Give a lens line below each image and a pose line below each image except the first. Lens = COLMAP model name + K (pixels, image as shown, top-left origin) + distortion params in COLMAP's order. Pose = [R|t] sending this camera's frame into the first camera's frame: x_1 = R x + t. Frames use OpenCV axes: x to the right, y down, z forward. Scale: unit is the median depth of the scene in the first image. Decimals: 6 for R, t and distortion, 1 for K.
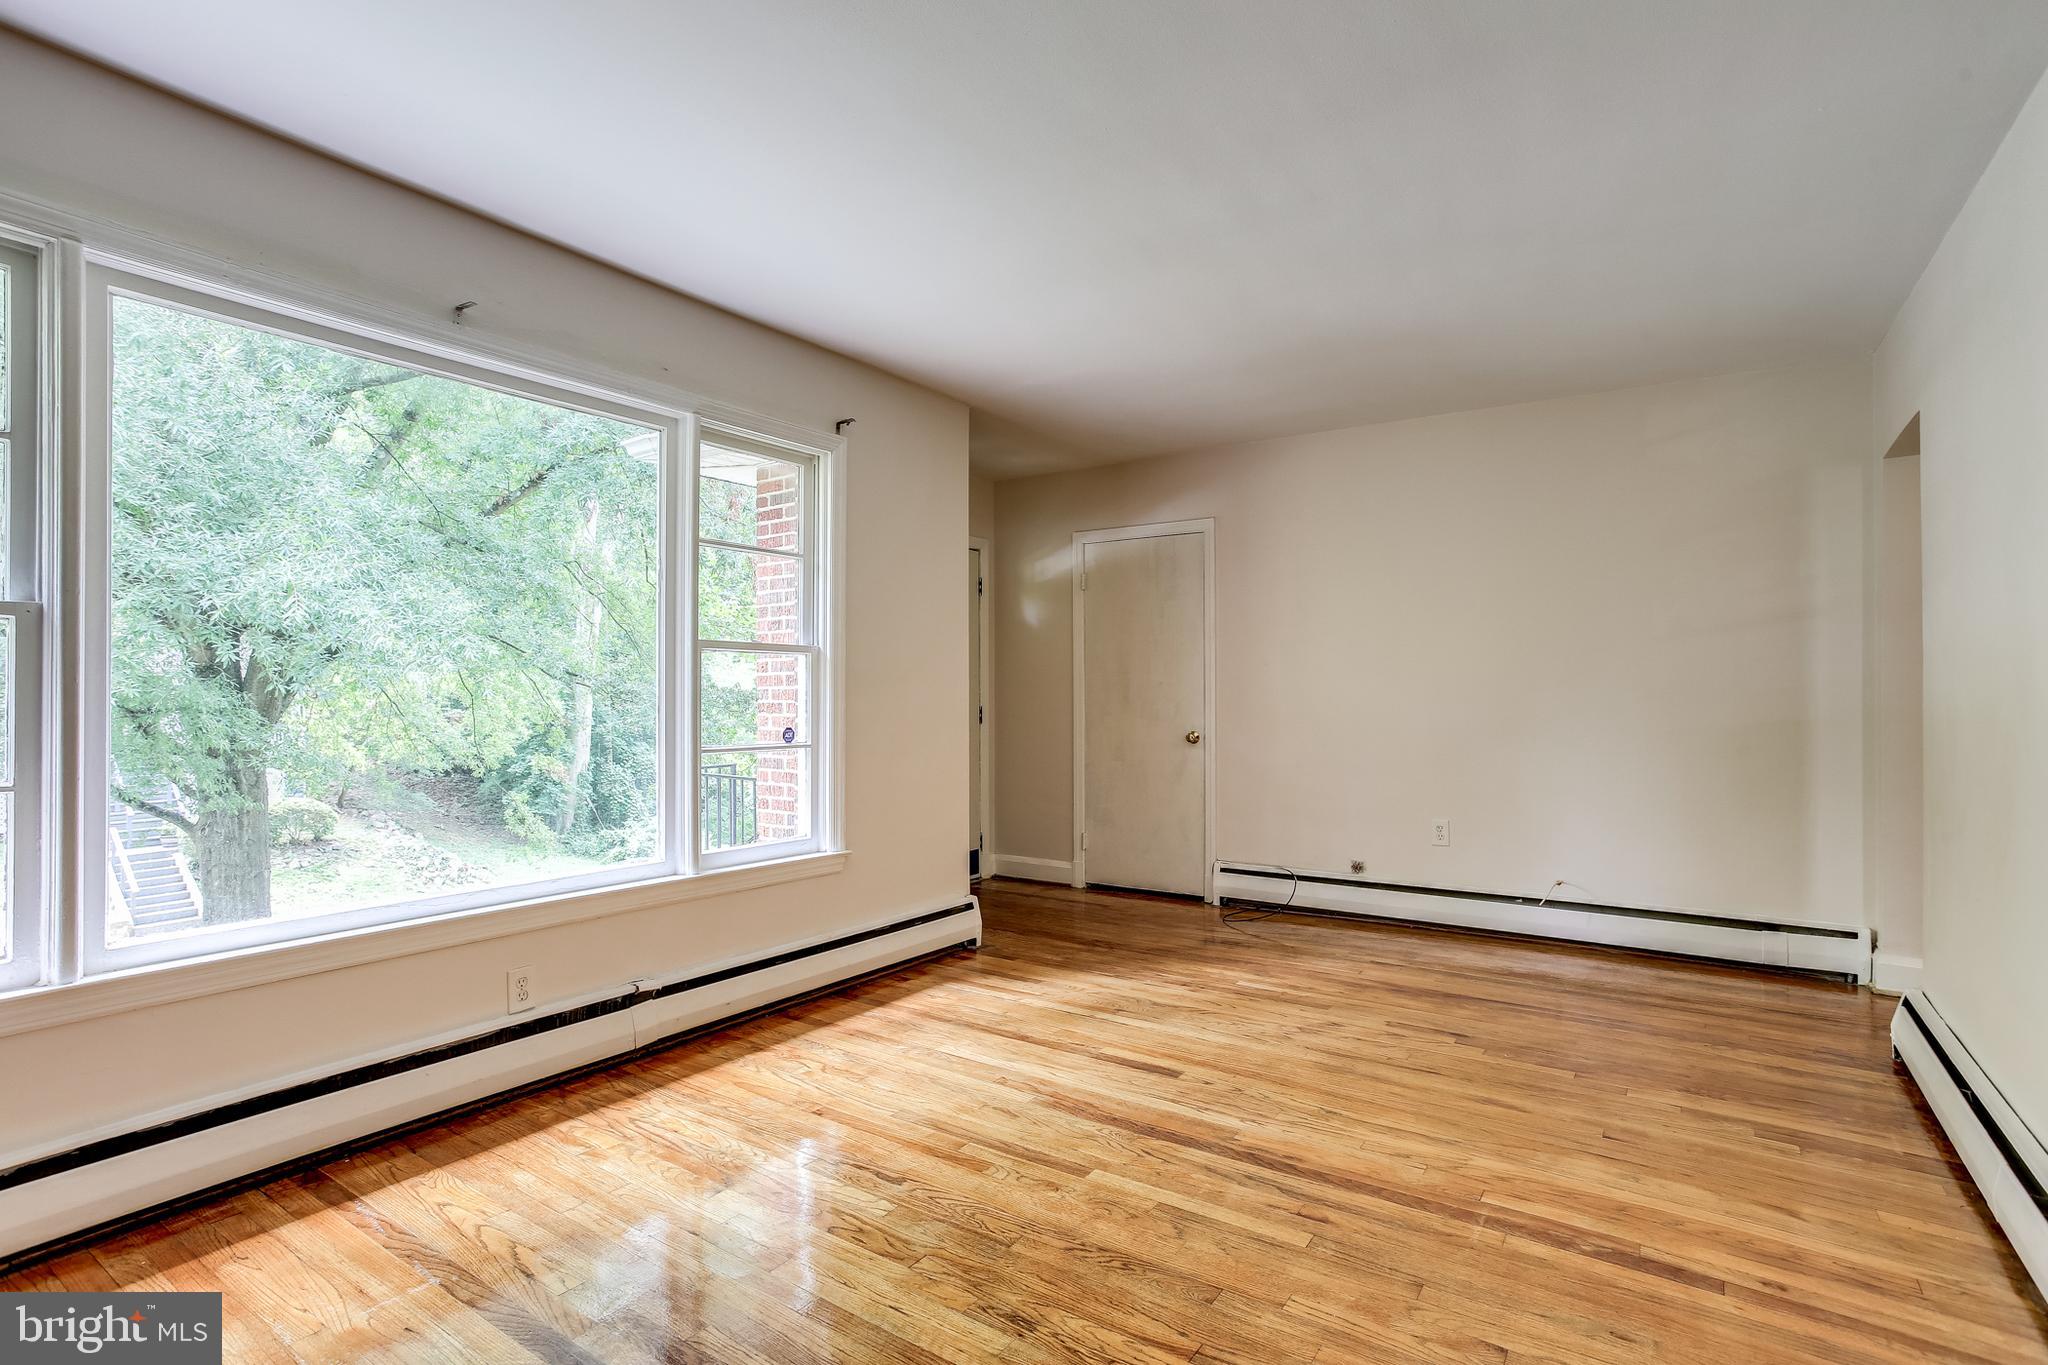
lens RADIAL K [[997.5, 0, 1030.1], [0, 997.5, 674.1], [0, 0, 1]] dist [-0.047547, 0.026908]
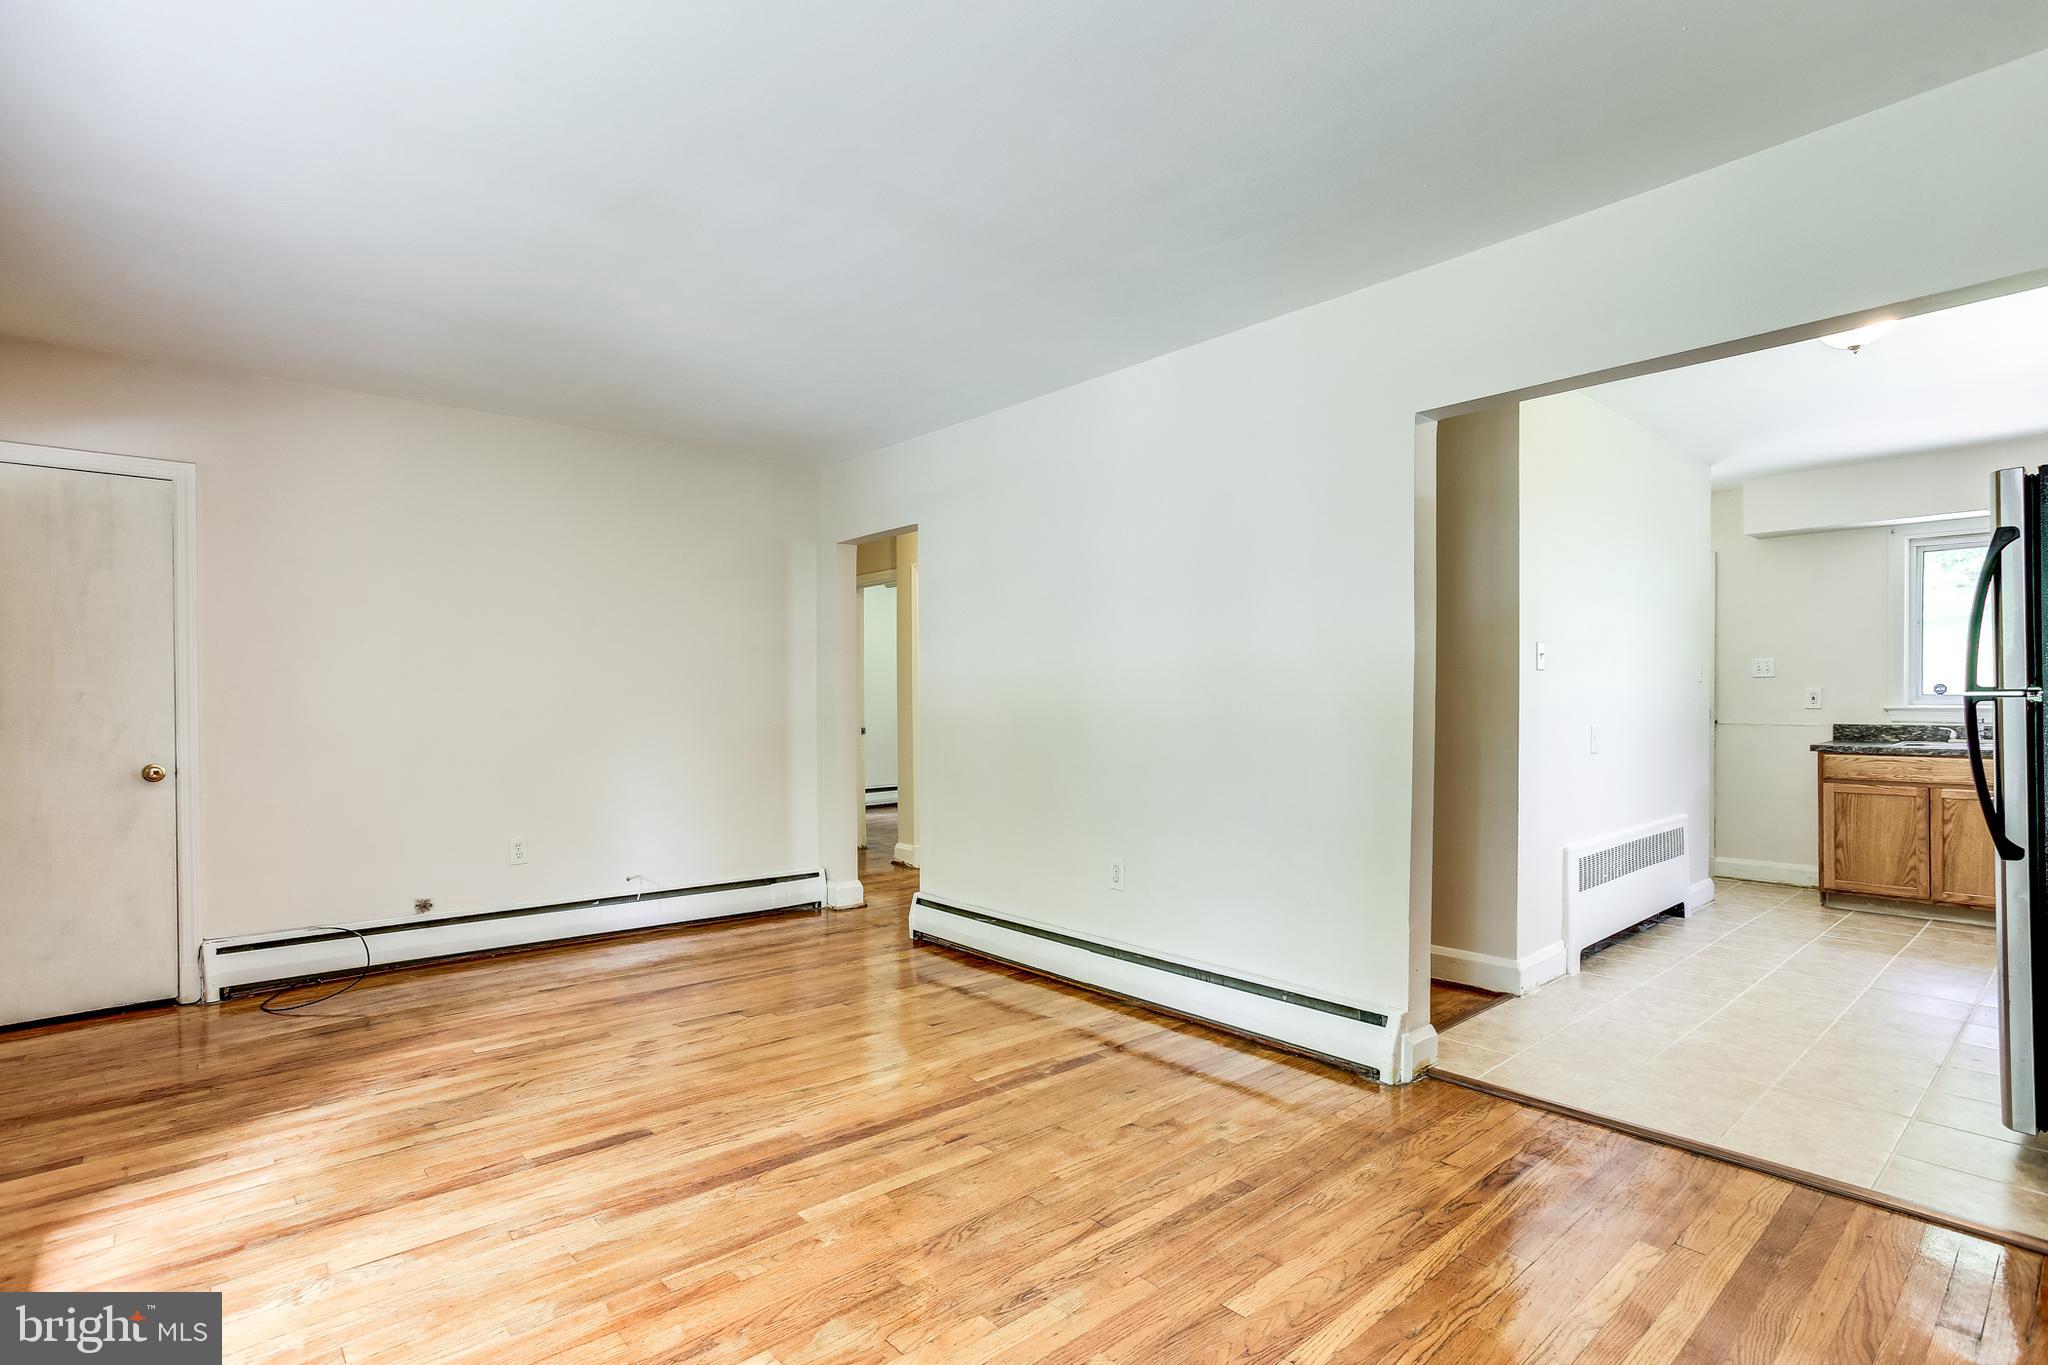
lens RADIAL K [[997.5, 0, 1030.1], [0, 997.5, 674.1], [0, 0, 1]] dist [-0.047547, 0.026908]
pose [[0.250731, 0.024645, 0.967743, -0.556899], [-0.012544, 0.999675, -0.022208, 0.003829], [-0.967976, -0.006571, 0.250958, 0.384910]]
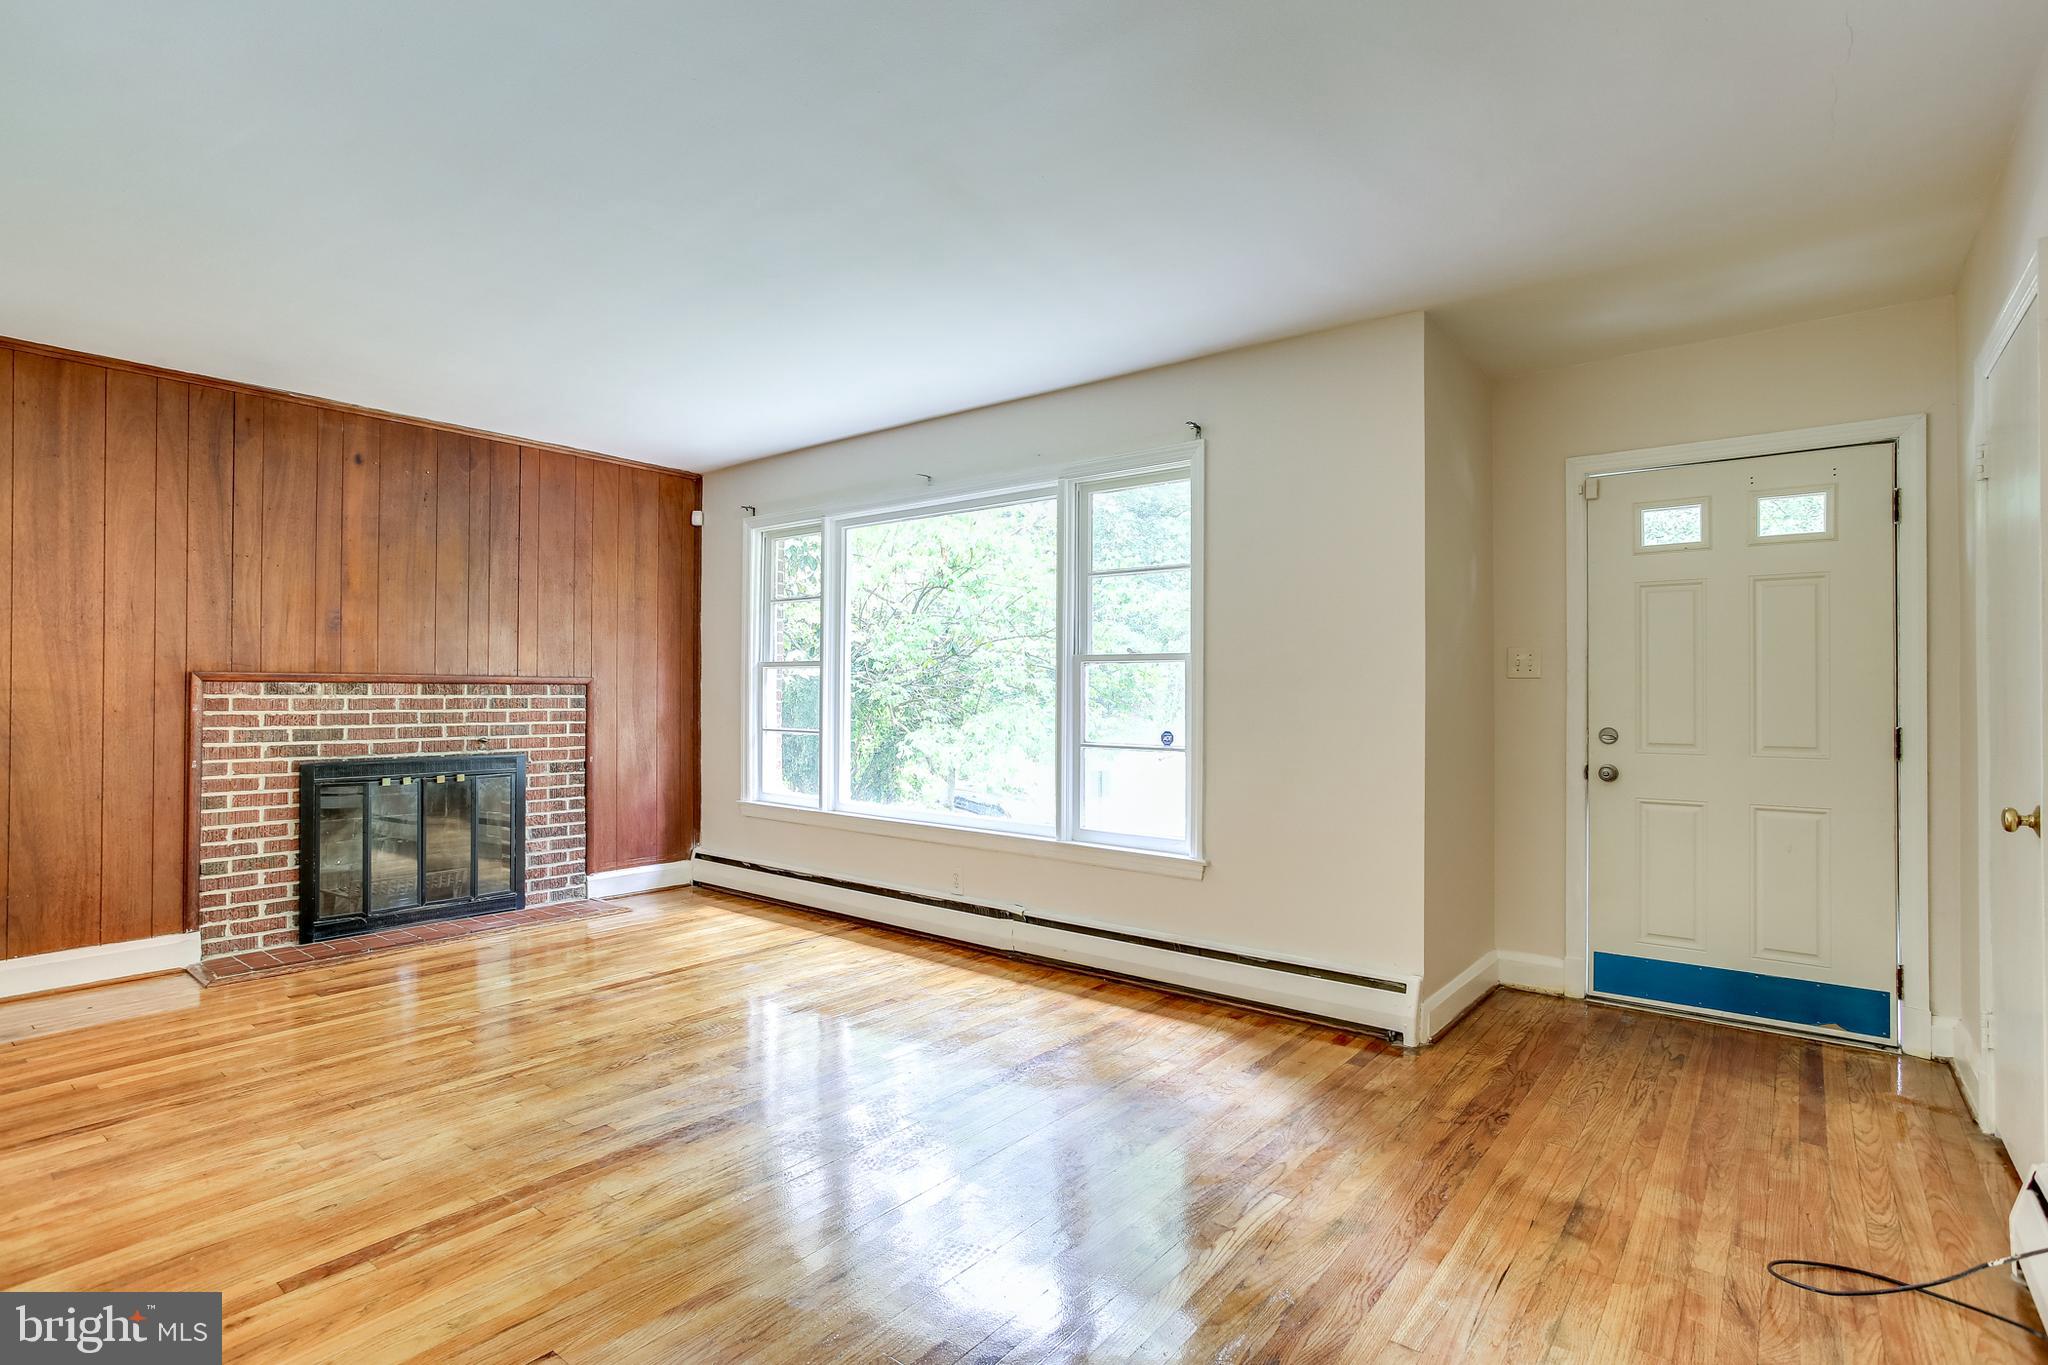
lens RADIAL K [[1005.3, 0, 1020.4], [0, 1005.3, 691.2], [0, 0, 1]] dist [-0.048442, 0.025737]
pose [[-0.089441, -0.007694, -0.995962, 0.920195], [0.014339, 0.999857, -0.009012, 0.020380], [0.995889, -0.015088, -0.089318, 1.033803]]
